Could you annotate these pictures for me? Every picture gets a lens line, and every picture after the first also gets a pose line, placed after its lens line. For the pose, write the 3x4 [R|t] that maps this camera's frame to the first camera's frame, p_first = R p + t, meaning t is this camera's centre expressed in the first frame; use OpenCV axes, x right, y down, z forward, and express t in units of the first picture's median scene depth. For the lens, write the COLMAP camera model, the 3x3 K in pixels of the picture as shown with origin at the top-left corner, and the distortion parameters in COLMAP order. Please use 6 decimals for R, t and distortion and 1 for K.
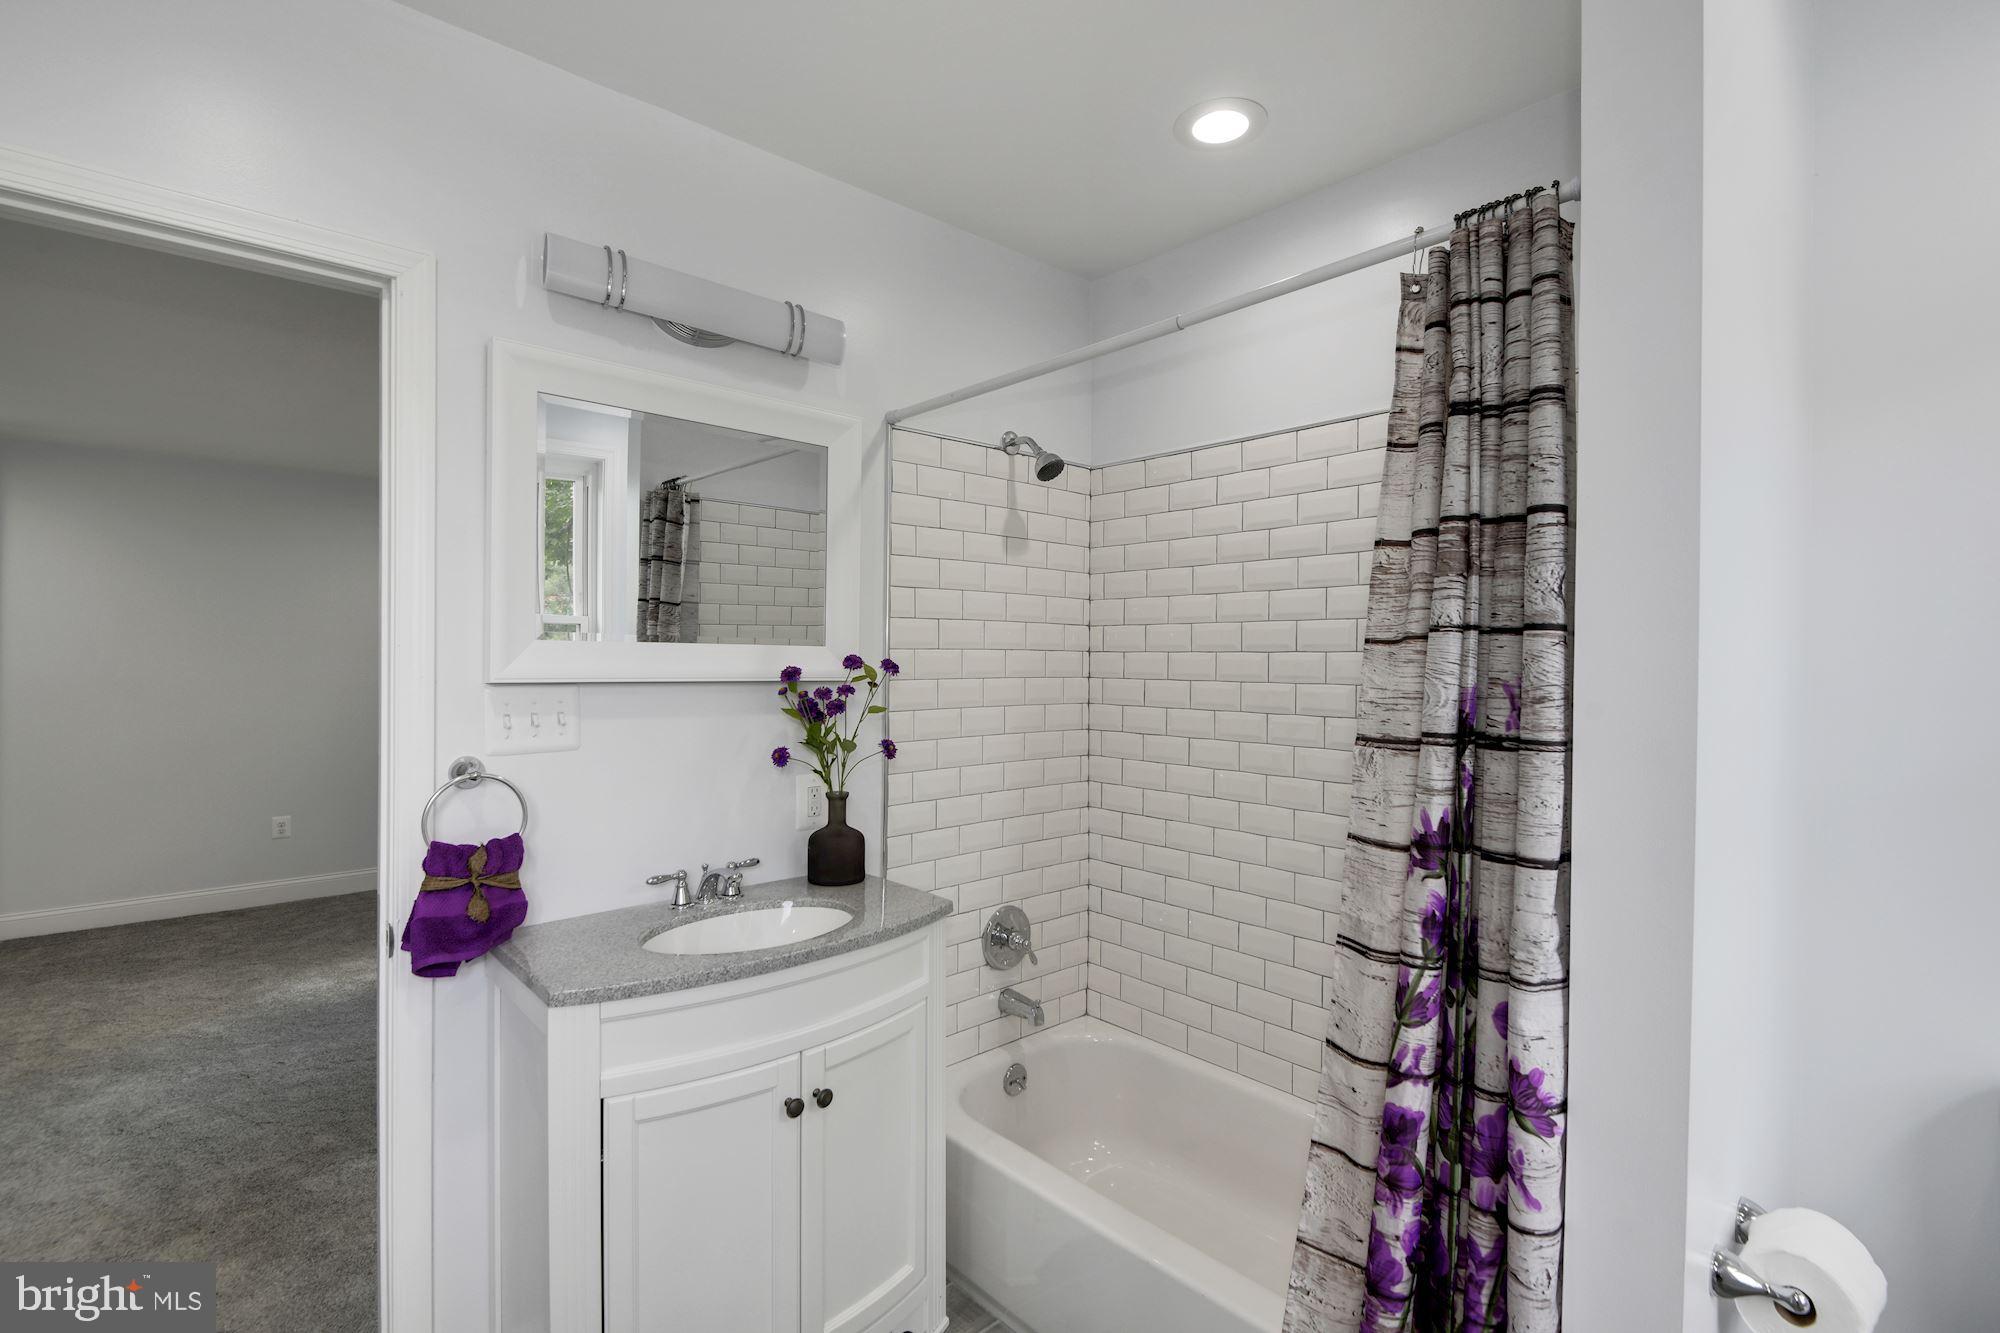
lens RADIAL K [[923.4, 0, 986.2], [0, 923.4, 671.1], [0, 0, 1]] dist [-0.002911, -0.009358]
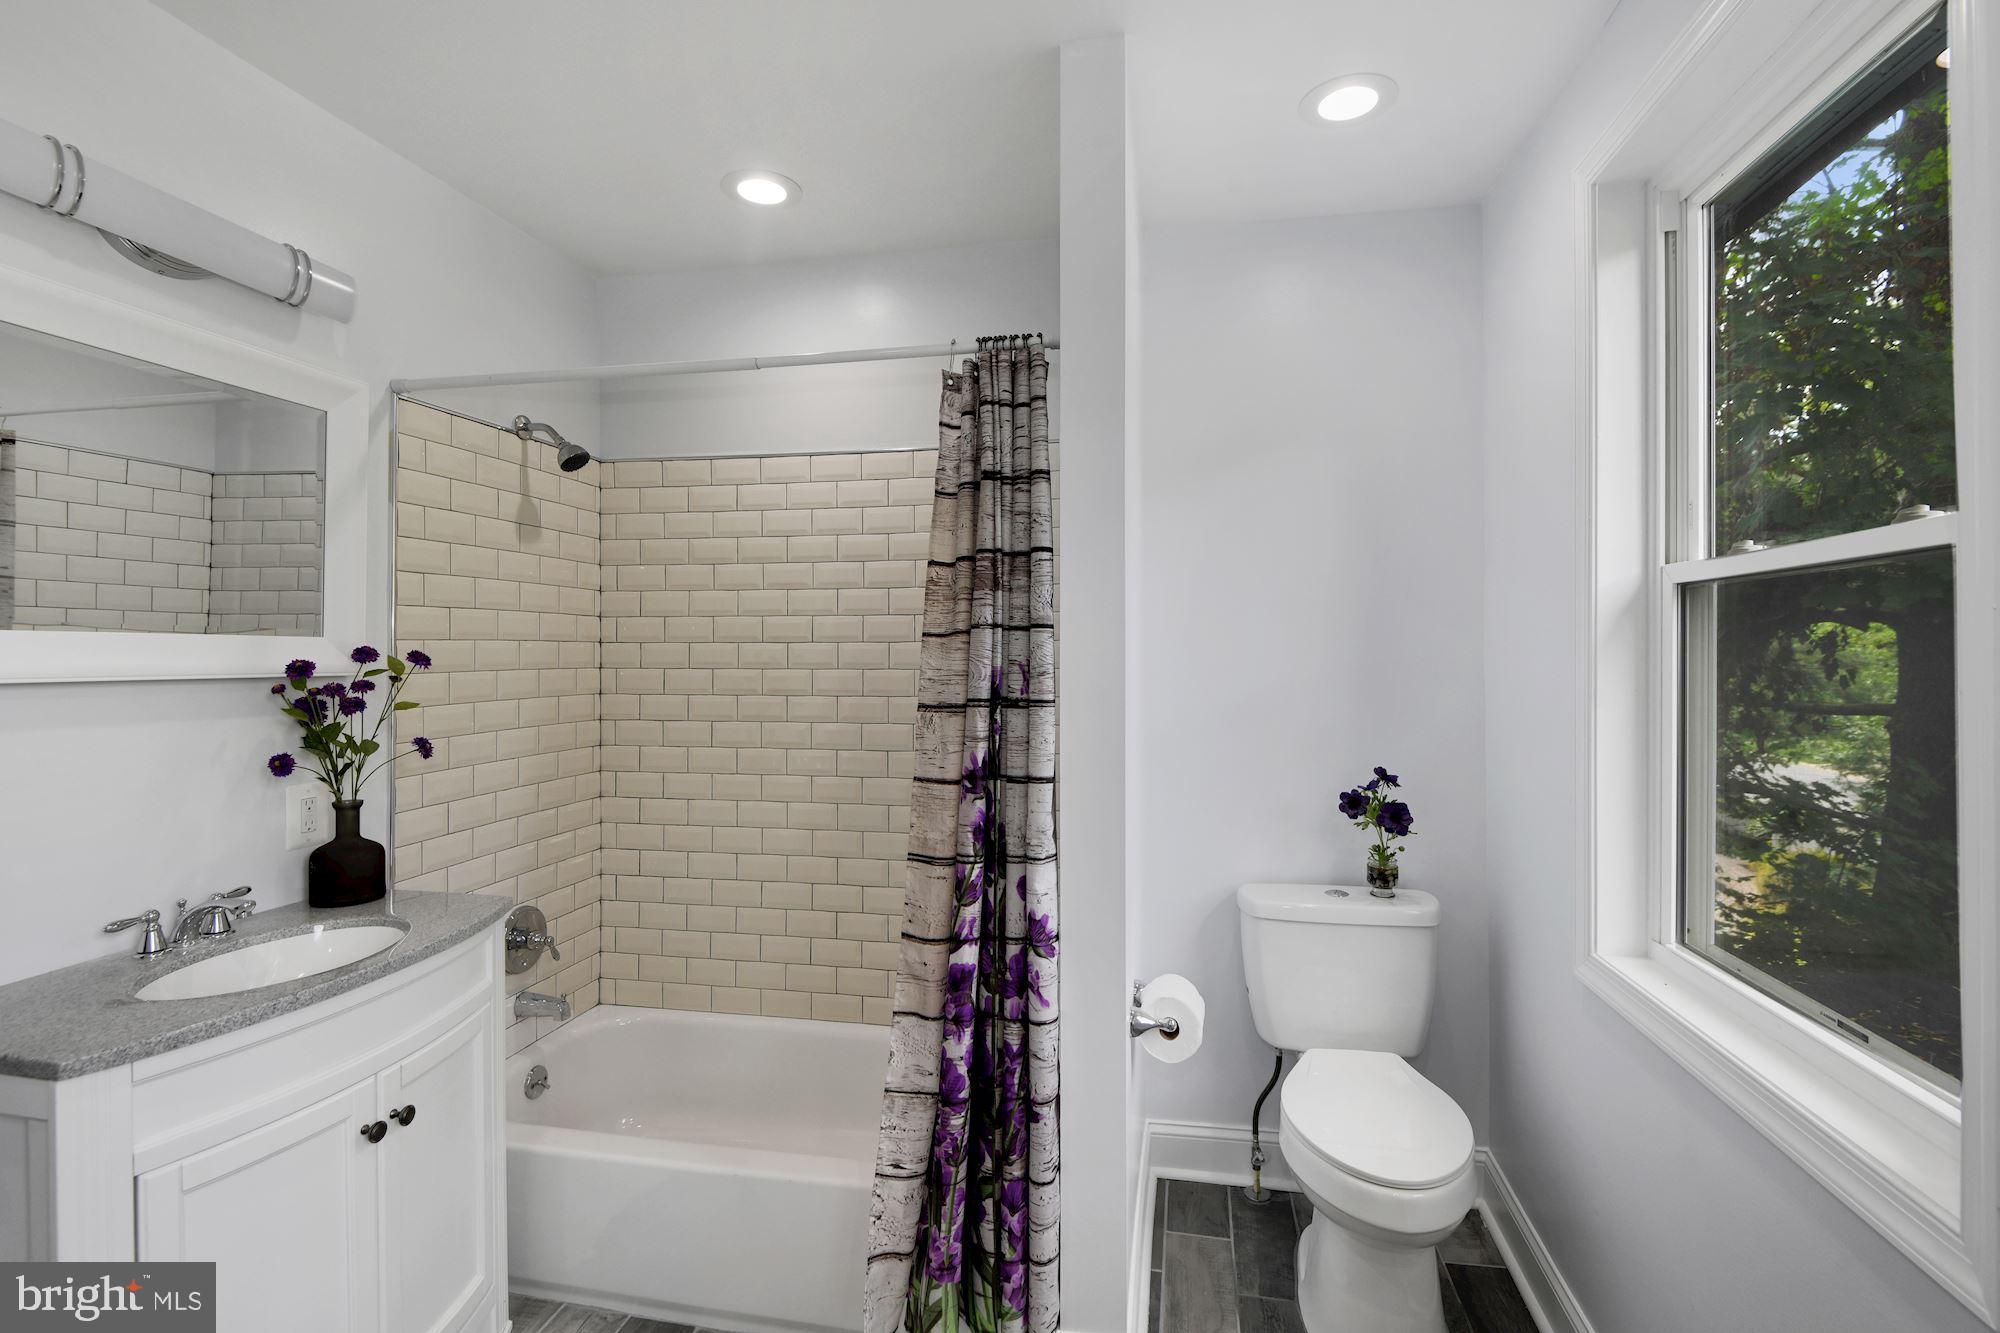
lens RADIAL K [[923.4, 0, 1016.8], [0, 923.4, 652.1], [0, 0, 1]] dist [-0.002911, -0.009358]
pose [[0.793907, -0.008593, 0.607978, -0.253125], [0.014010, 0.999893, -0.004162, 0.000742], [-0.607878, 0.011822, 0.793943, -0.136574]]
